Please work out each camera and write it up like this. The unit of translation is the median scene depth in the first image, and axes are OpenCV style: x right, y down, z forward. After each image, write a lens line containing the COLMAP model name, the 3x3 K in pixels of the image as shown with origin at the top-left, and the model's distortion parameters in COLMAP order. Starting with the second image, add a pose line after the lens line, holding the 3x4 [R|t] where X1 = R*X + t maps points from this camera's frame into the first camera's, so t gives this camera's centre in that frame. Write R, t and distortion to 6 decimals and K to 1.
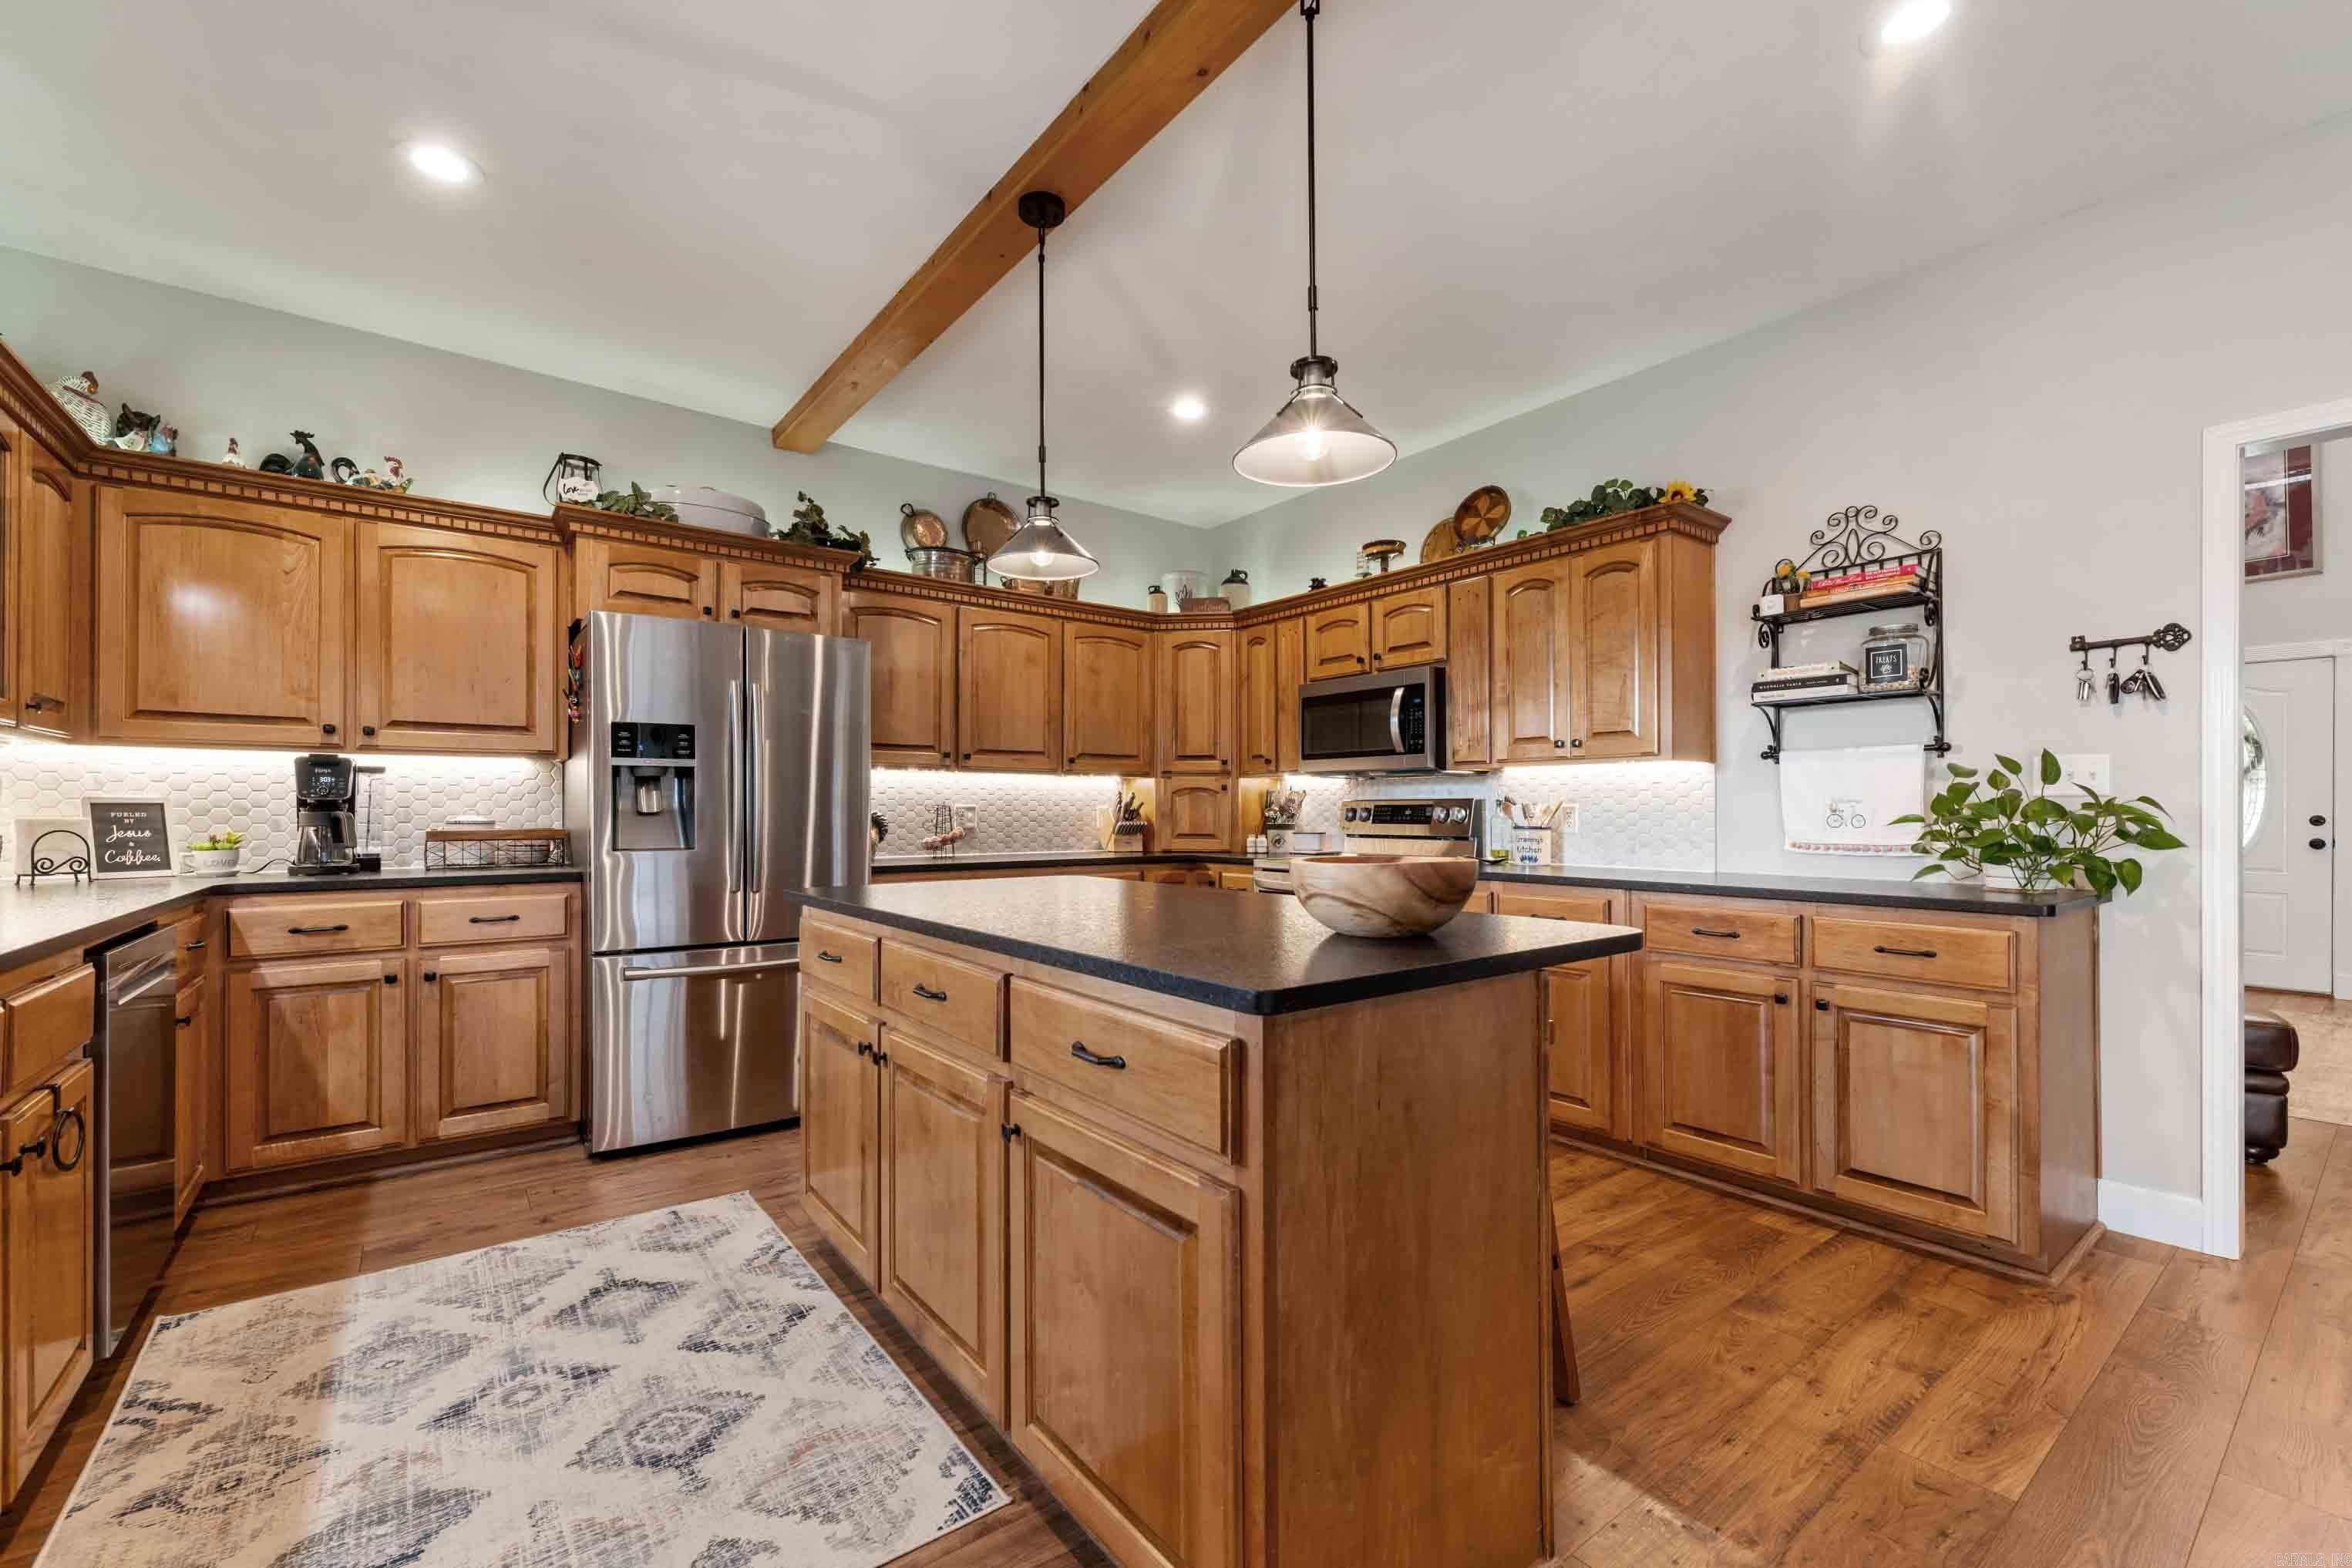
lens RADIAL K [[954.0, 0, 1183.0], [0, 954.0, 806.8], [0, 0, 1]] dist [0.002727, -0.001910]
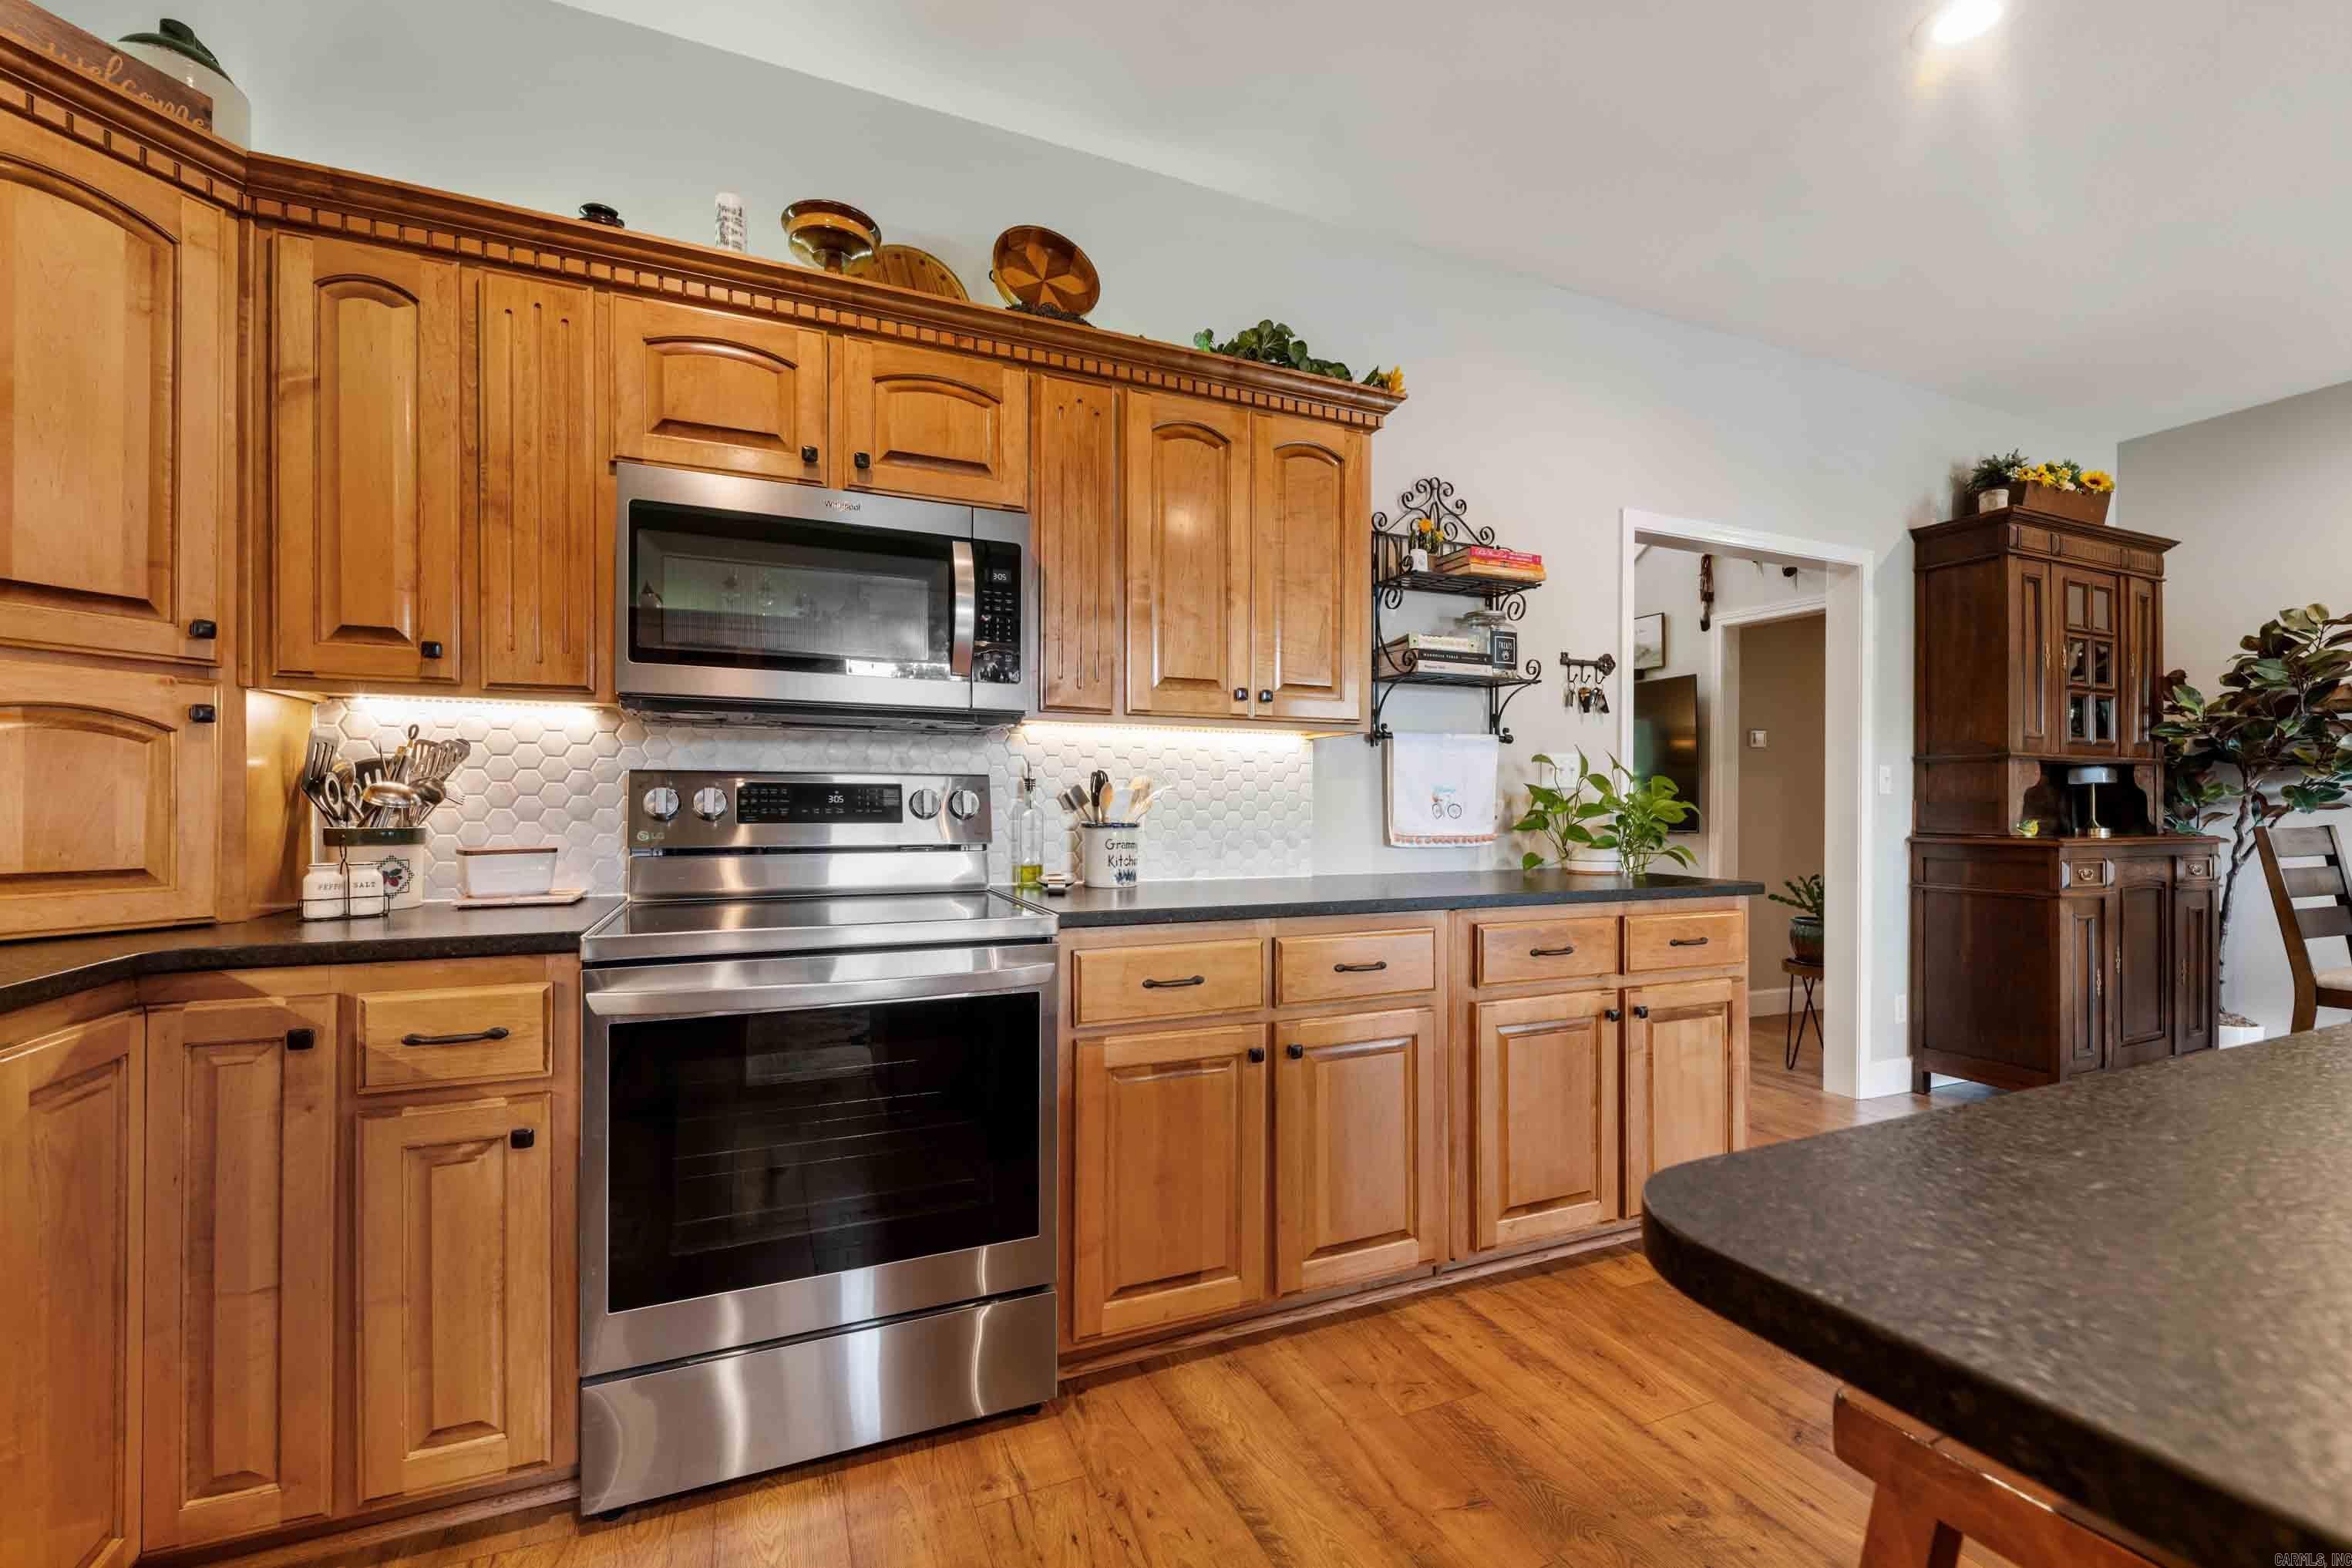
lens RADIAL K [[954.0, 0, 1196.2], [0, 954.0, 799.5], [0, 0, 1]] dist [0.002727, -0.001910]
pose [[0.255022, 0.001579, 0.966934, -0.293576], [-0.010137, 0.999948, 0.001040, 0.005877], [-0.966882, -0.010067, 0.255024, 1.063483]]
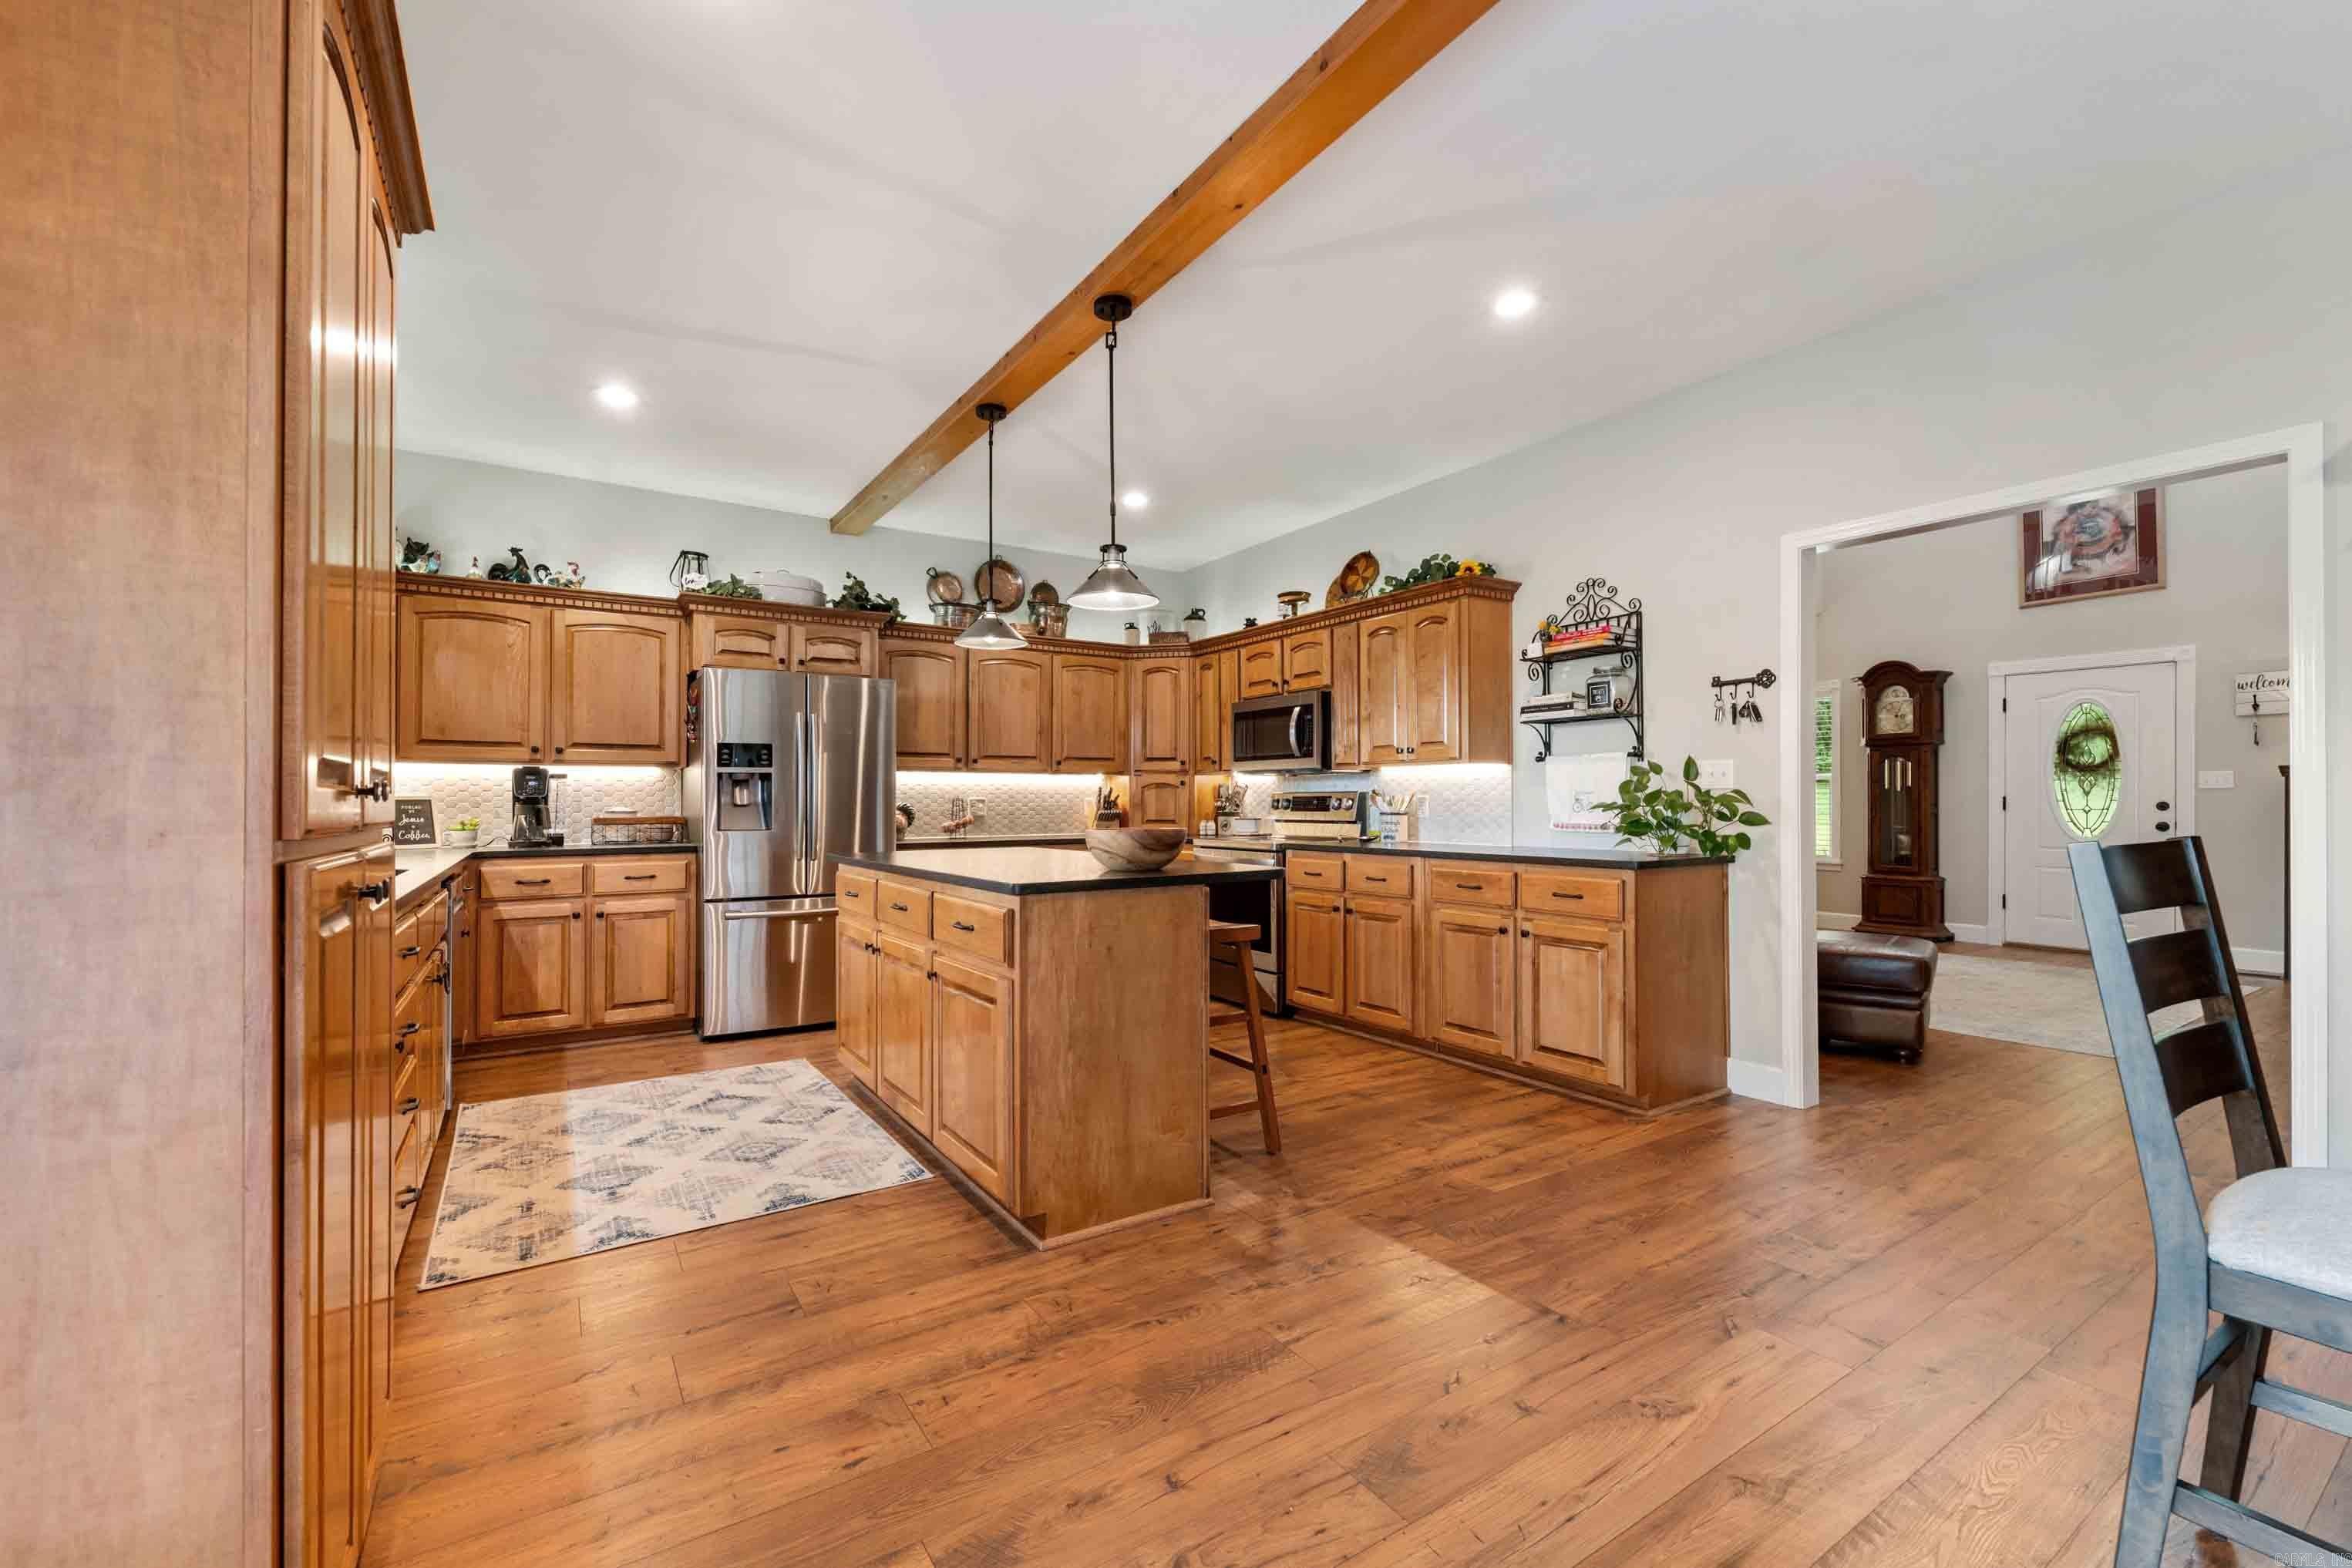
lens RADIAL K [[954.0, 0, 1196.0], [0, 954.0, 784.0], [0, 0, 1]] dist [0.002727, -0.001910]
pose [[0.998050, -0.005260, -0.062190, 0.235594], [0.004404, 0.999894, -0.013896, -0.002053], [0.062257, 0.013595, 0.997968, -0.433958]]
